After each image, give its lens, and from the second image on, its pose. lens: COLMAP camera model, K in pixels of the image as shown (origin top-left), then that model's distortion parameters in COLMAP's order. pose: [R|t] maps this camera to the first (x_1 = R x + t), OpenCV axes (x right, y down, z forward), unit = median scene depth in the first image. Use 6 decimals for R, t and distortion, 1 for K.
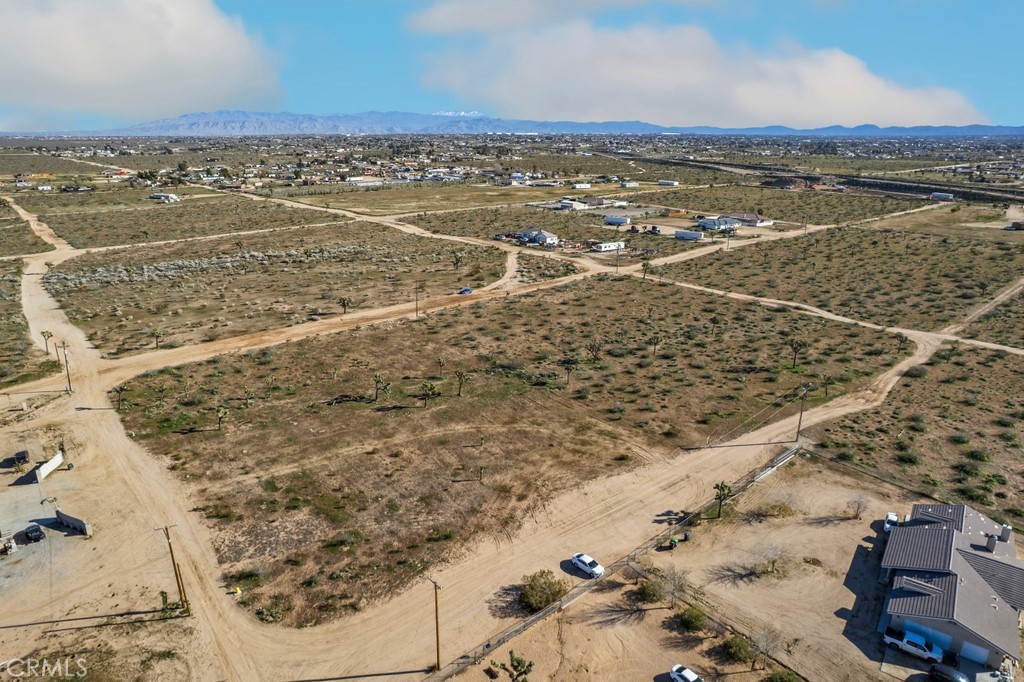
lens RADIAL K [[663.1, 0, 516.1], [0, 663.1, 342.2], [0, 0, 1]] dist [-0.081567, 0.072102]
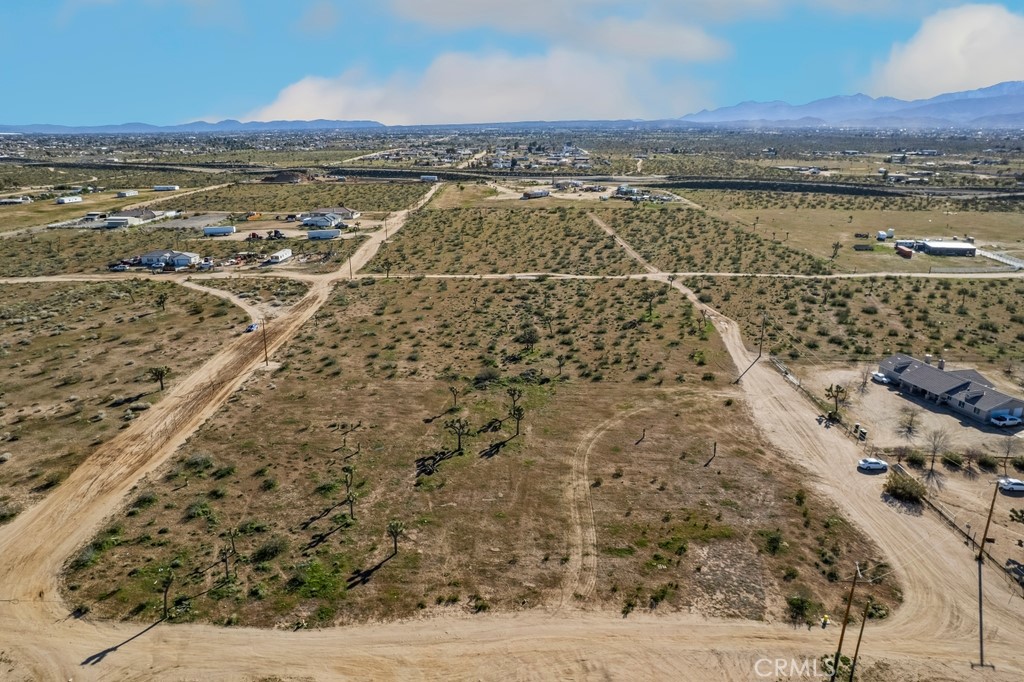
lens RADIAL K [[671.6, 0, 507.8], [0, 671.6, 355.5], [0, 0, 1]] dist [-0.094528, 0.089277]
pose [[0.659046, -0.247569, 0.710188, -1.058060], [0.233230, 0.964994, 0.119959, -0.160204], [-0.715026, 0.086578, 0.693716, 0.526353]]
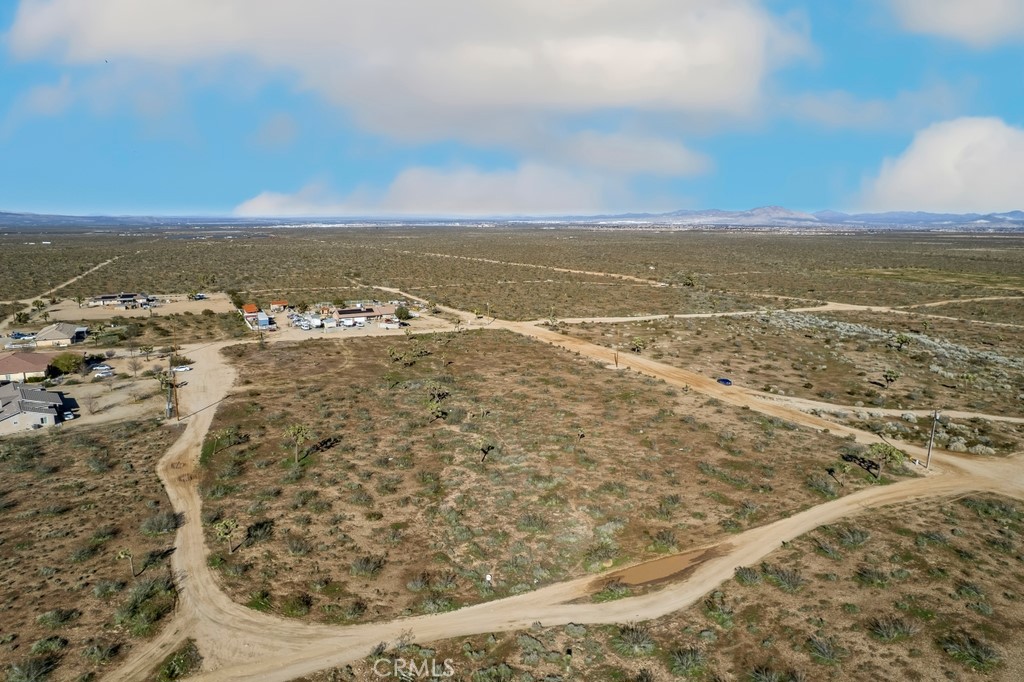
lens RADIAL K [[654.8, 0, 515.7], [0, 654.8, 341.3], [0, 0, 1]] dist [-0.086387, 0.080389]
pose [[-0.244300, 0.170162, -0.954653, 1.666761], [-0.303496, 0.921605, 0.241938, -0.543945], [0.920982, 0.348839, -0.173504, 2.092237]]
